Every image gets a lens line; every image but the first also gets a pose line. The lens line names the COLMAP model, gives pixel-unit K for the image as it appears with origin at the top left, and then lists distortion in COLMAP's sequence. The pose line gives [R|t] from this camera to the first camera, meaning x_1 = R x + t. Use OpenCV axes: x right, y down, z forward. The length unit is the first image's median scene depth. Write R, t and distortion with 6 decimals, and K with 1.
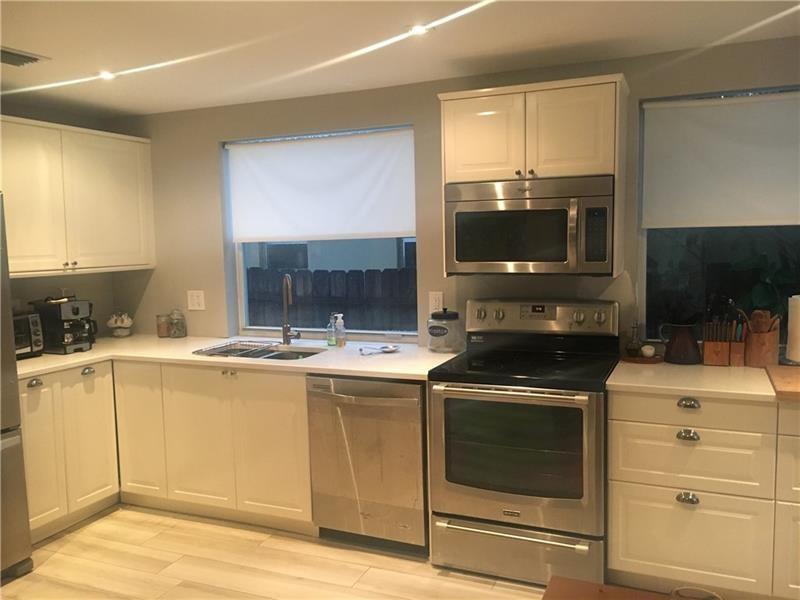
lens RADIAL K [[677.0, 0, 402.1], [0, 677.0, 303.6], [0, 0, 1]] dist [0.072910, -0.098604]
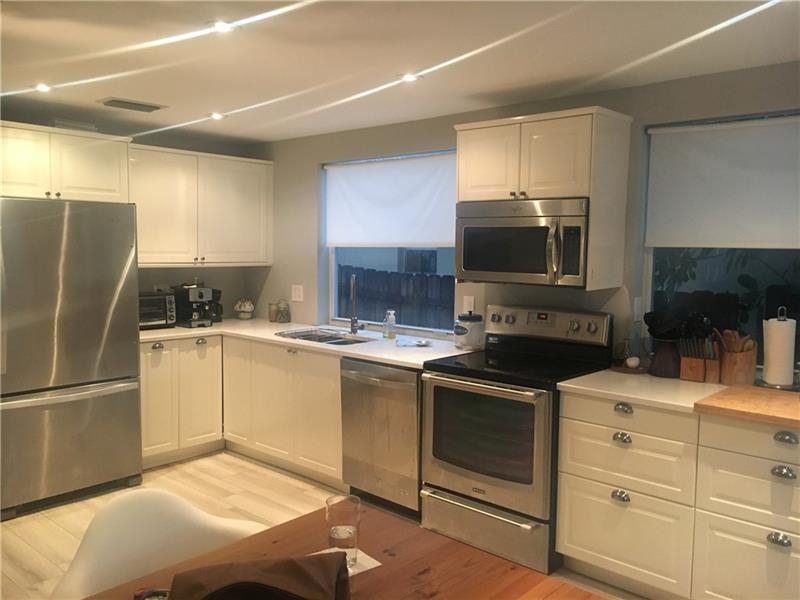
lens RADIAL K [[677.0, 0, 399.8], [0, 677.0, 303.9], [0, 0, 1]] dist [0.072910, -0.098604]
pose [[0.946518, 0.061716, -0.316694, 0.340302], [-0.064610, 0.997910, 0.001367, 0.000980], [0.316116, 0.019168, 0.948527, -0.121481]]
